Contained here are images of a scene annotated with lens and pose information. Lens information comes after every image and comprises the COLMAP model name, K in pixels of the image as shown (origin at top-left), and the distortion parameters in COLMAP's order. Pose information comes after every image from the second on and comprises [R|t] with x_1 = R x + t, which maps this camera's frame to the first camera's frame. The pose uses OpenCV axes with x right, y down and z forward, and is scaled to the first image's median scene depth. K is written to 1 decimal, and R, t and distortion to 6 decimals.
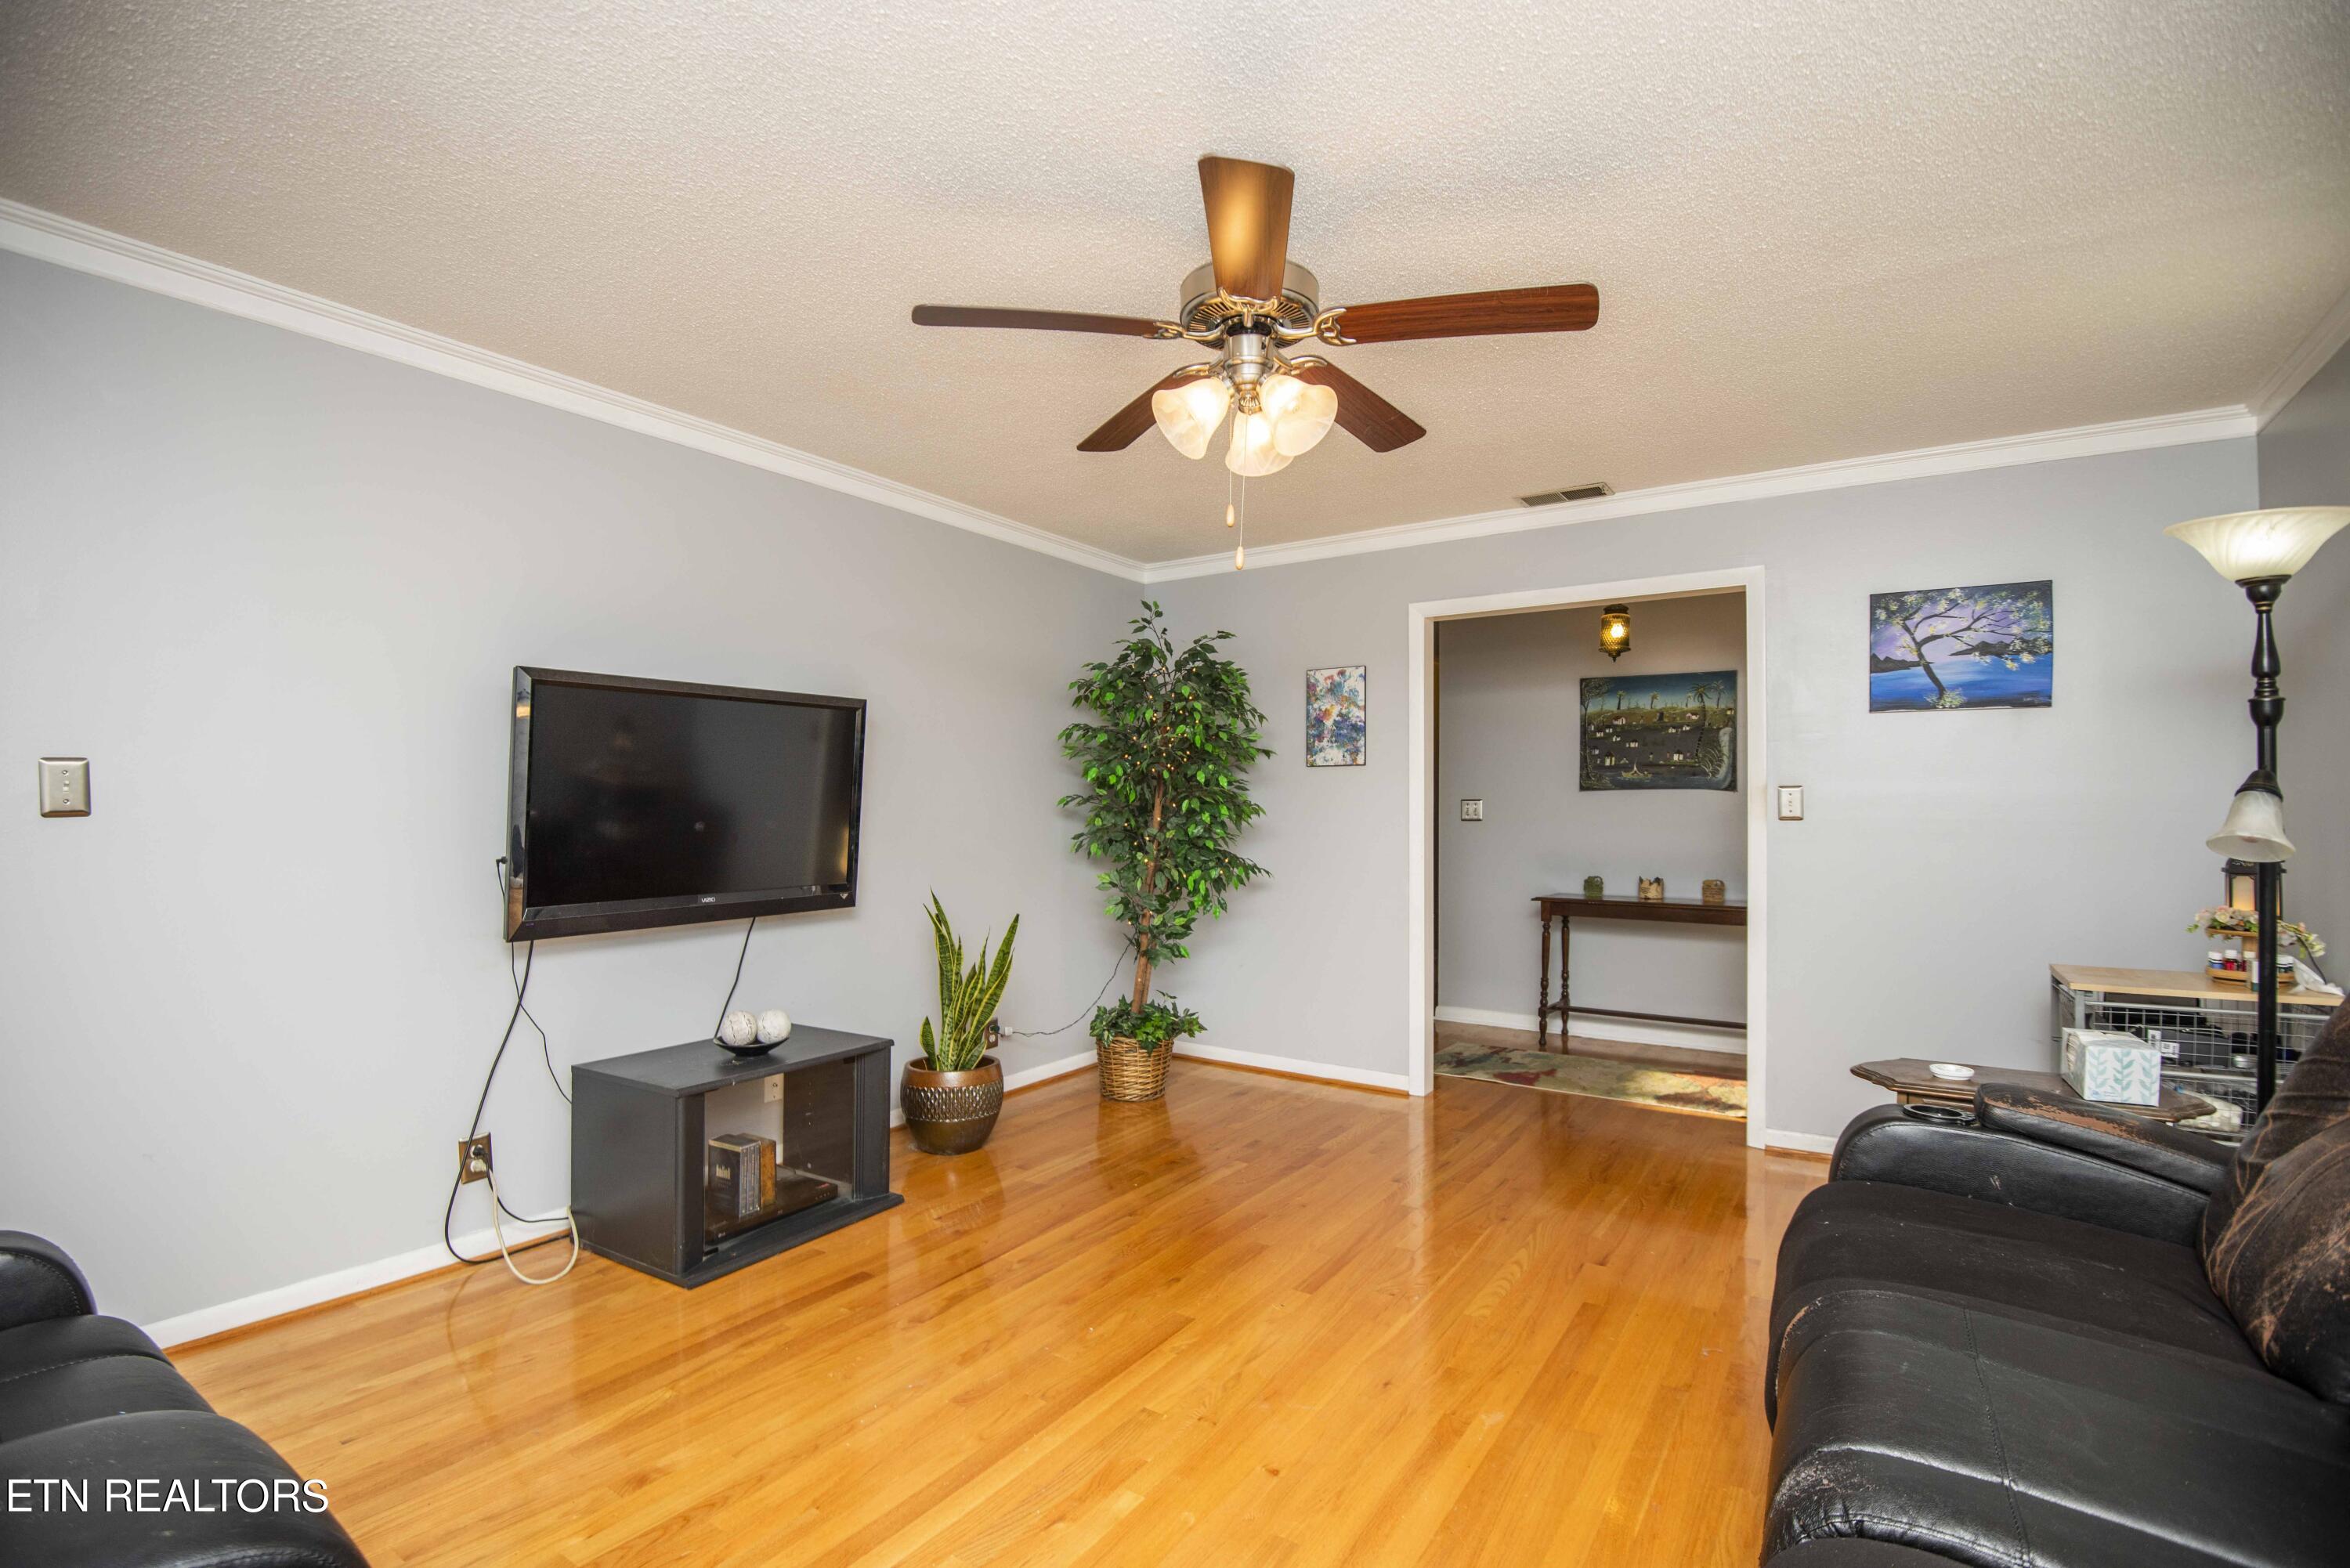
lens RADIAL K [[1065.7, 0, 1176.9], [0, 1065.7, 801.6], [0, 0, 1]] dist [0.004316, -0.022767]
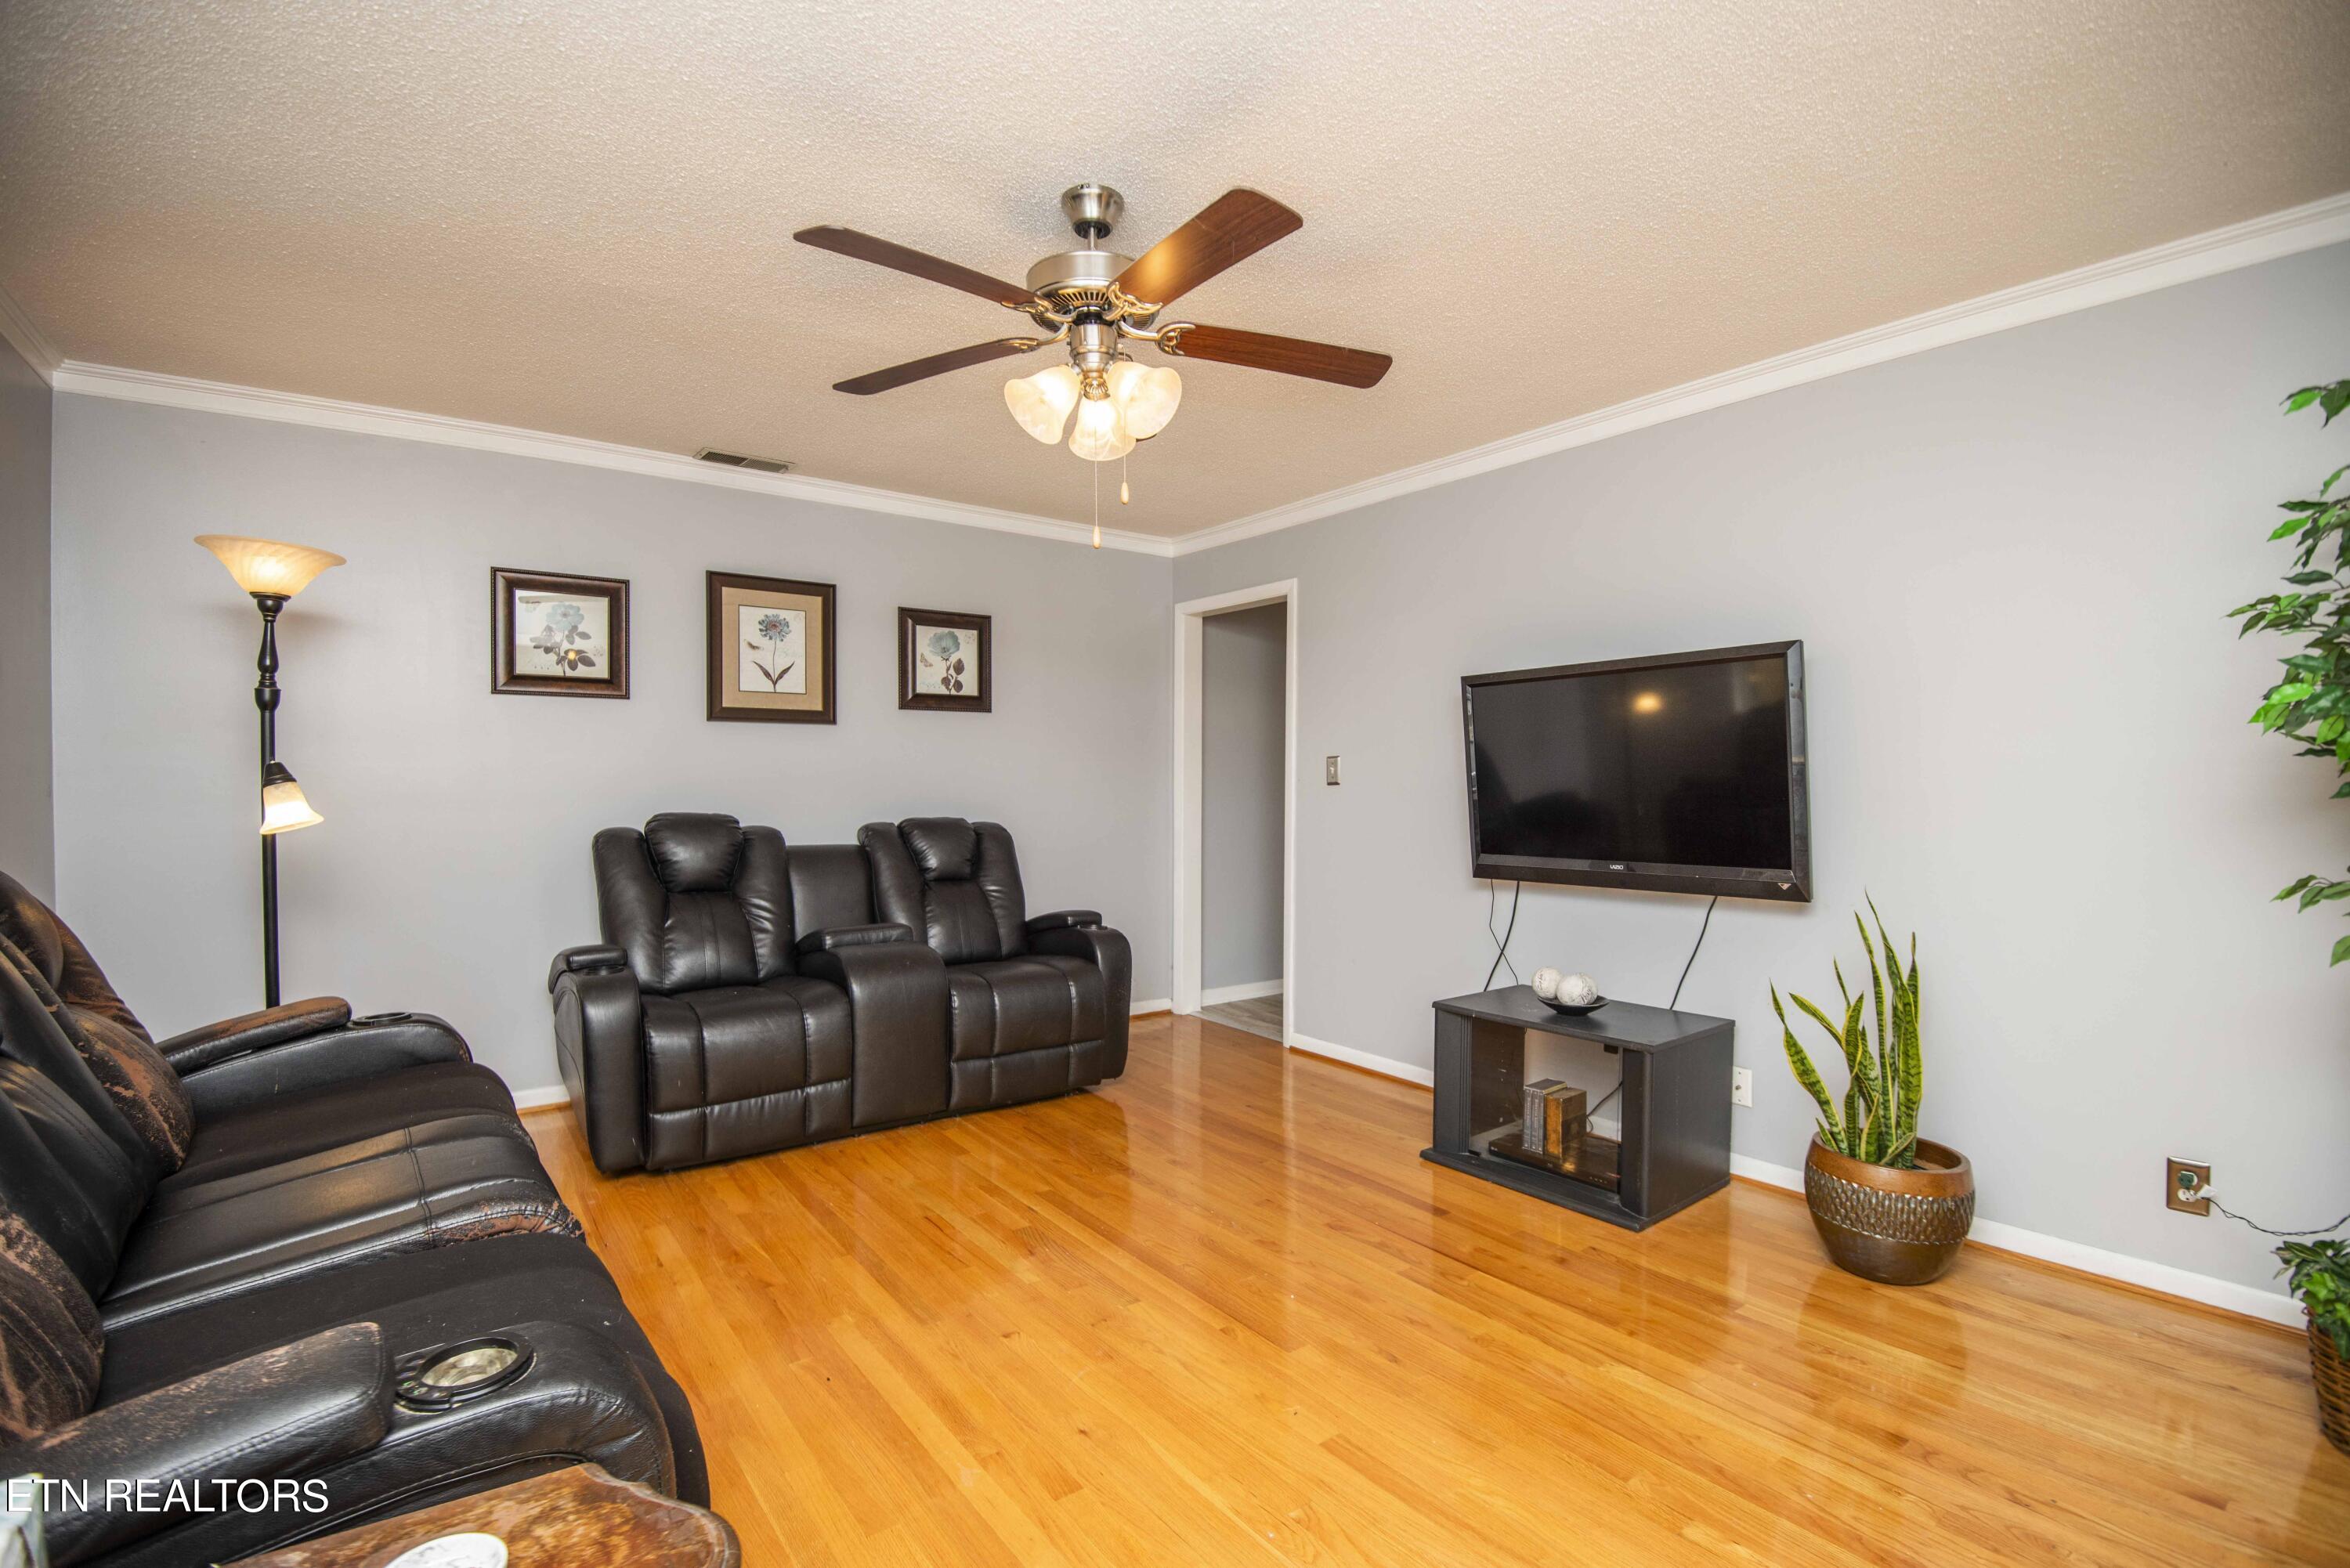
lens RADIAL K [[1065.7, 0, 1176.9], [0, 1065.7, 801.6], [0, 0, 1]] dist [0.004316, -0.022767]
pose [[-0.351626, 0.015137, -0.936018, 0.611207], [0.014549, 0.999837, 0.010703, 0.010086], [0.936028, -0.009855, -0.351789, 0.863050]]
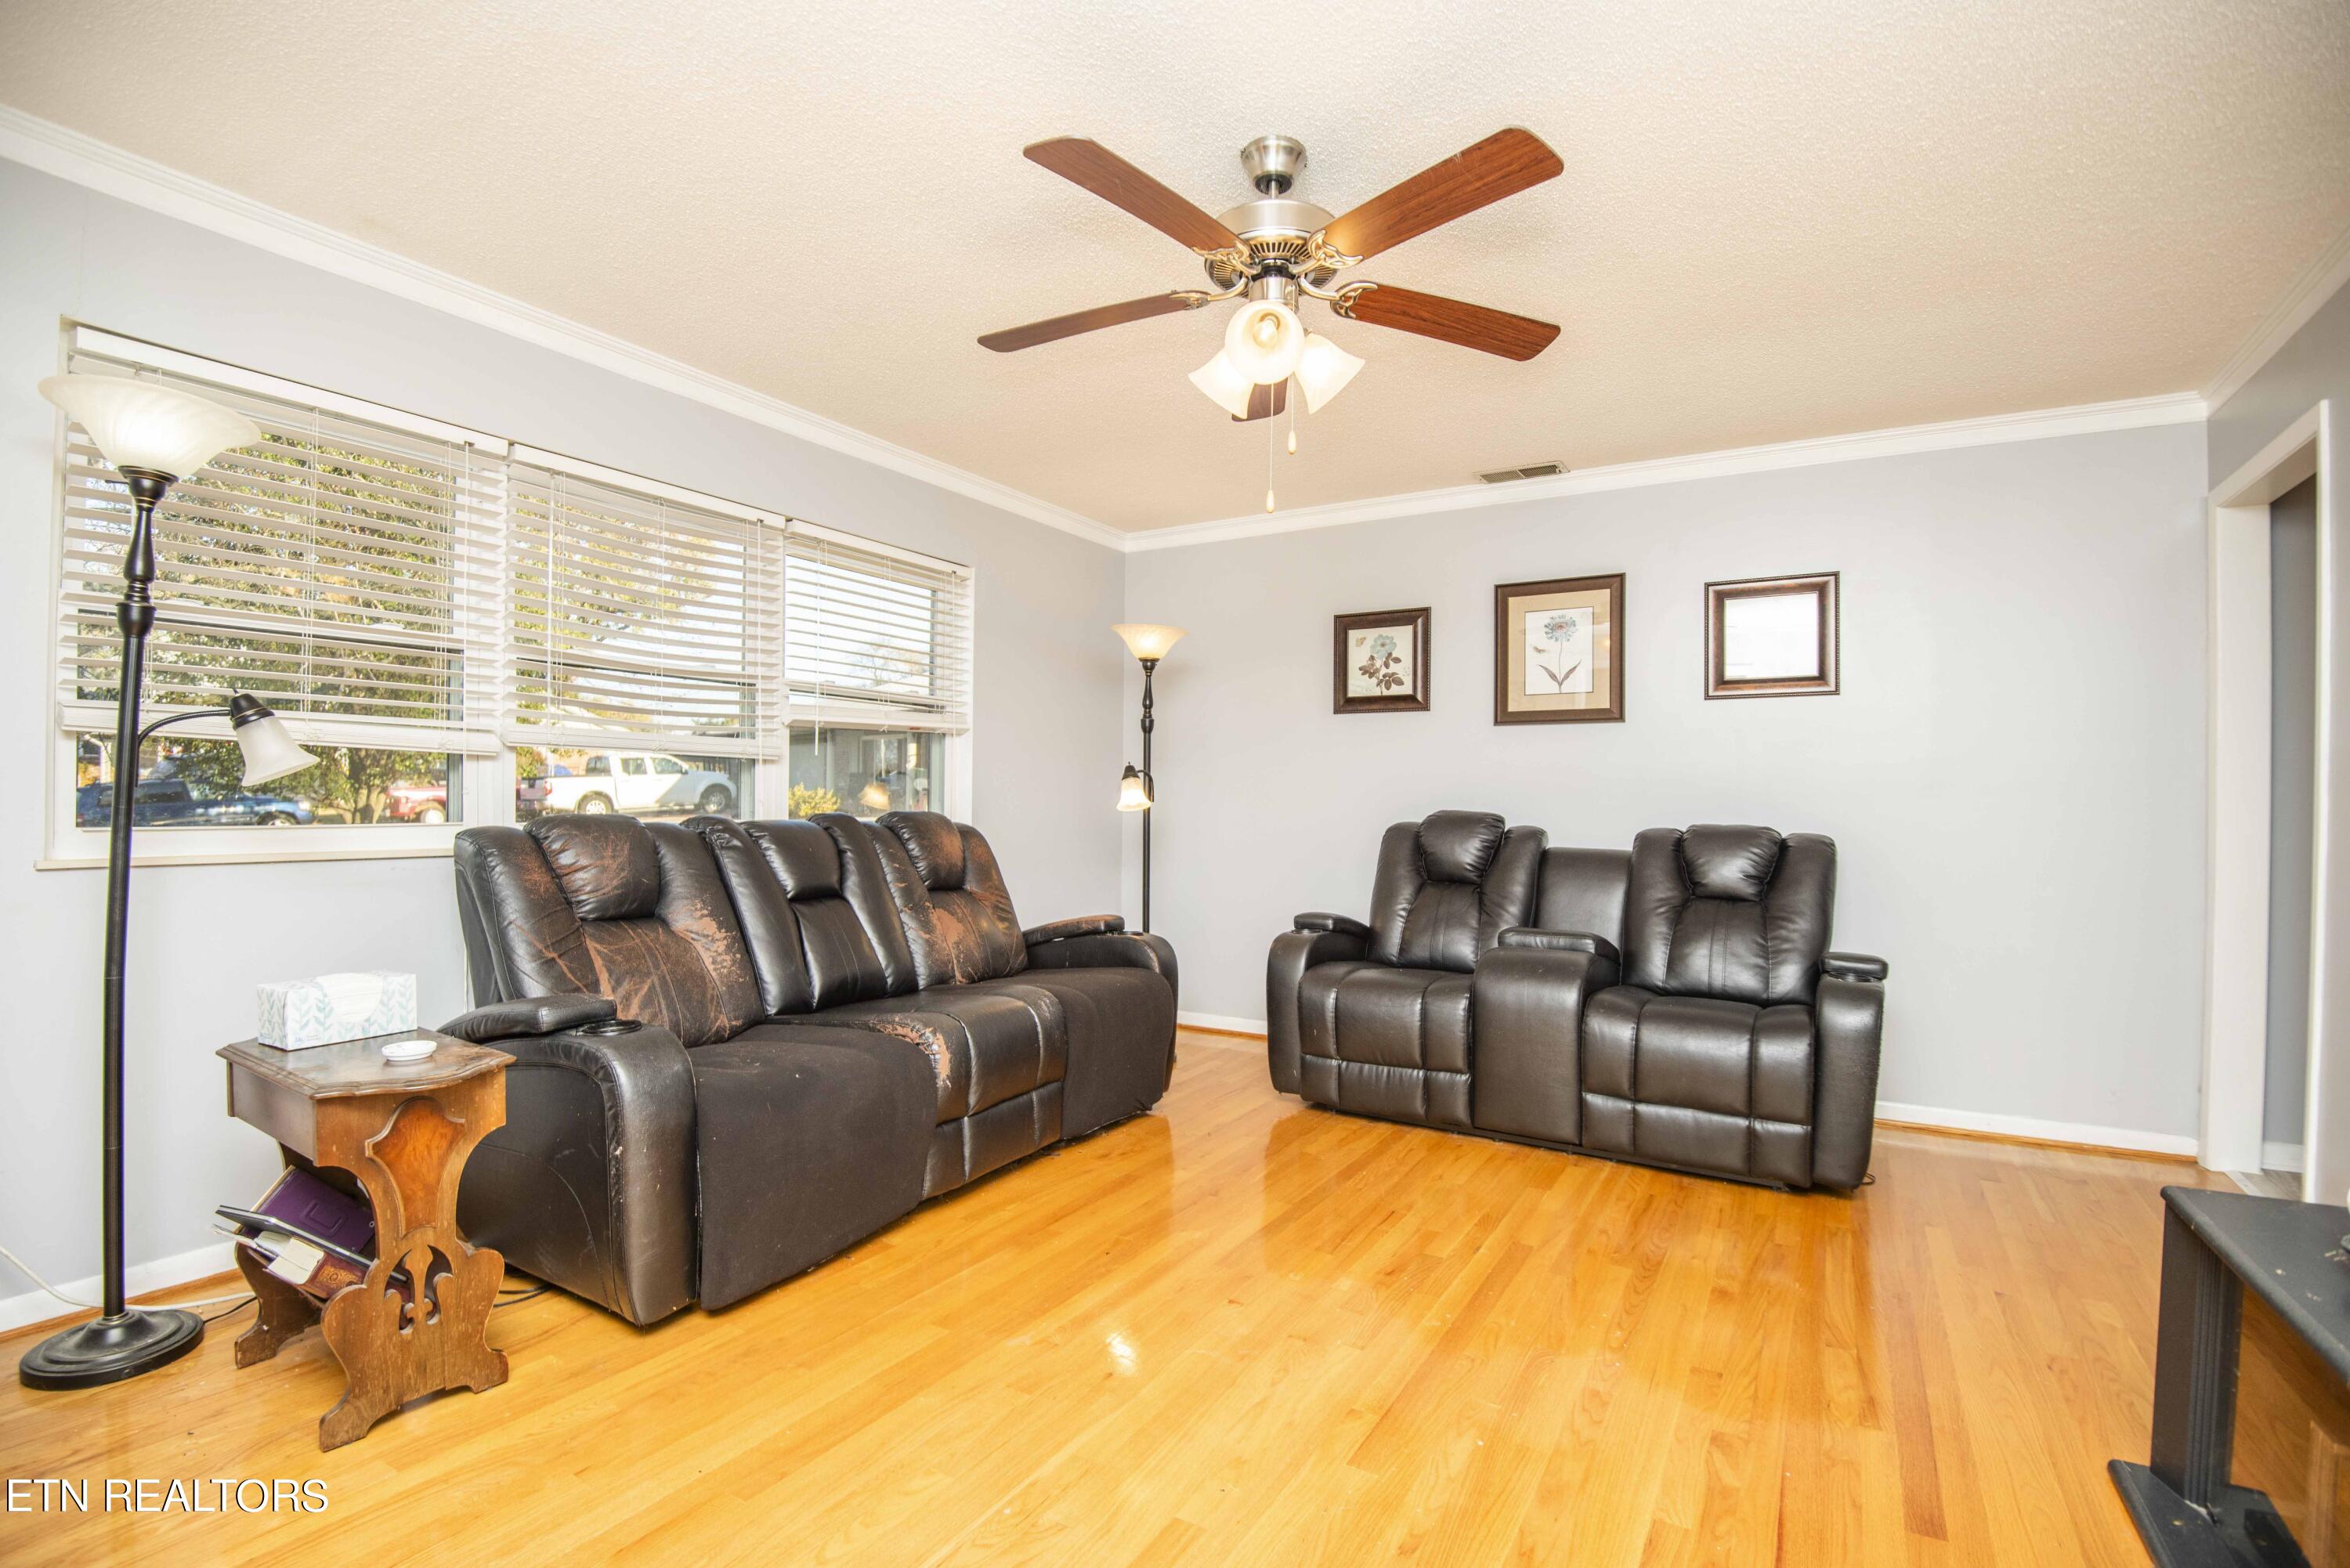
lens RADIAL K [[1065.7, 0, 1176.9], [0, 1065.7, 801.6], [0, 0, 1]] dist [0.004316, -0.022767]
pose [[-0.999275, -0.014560, -0.035164, 0.115515], [-0.014030, 0.999785, -0.015270, 0.039078], [0.035379, -0.014766, -0.999265, 1.197000]]
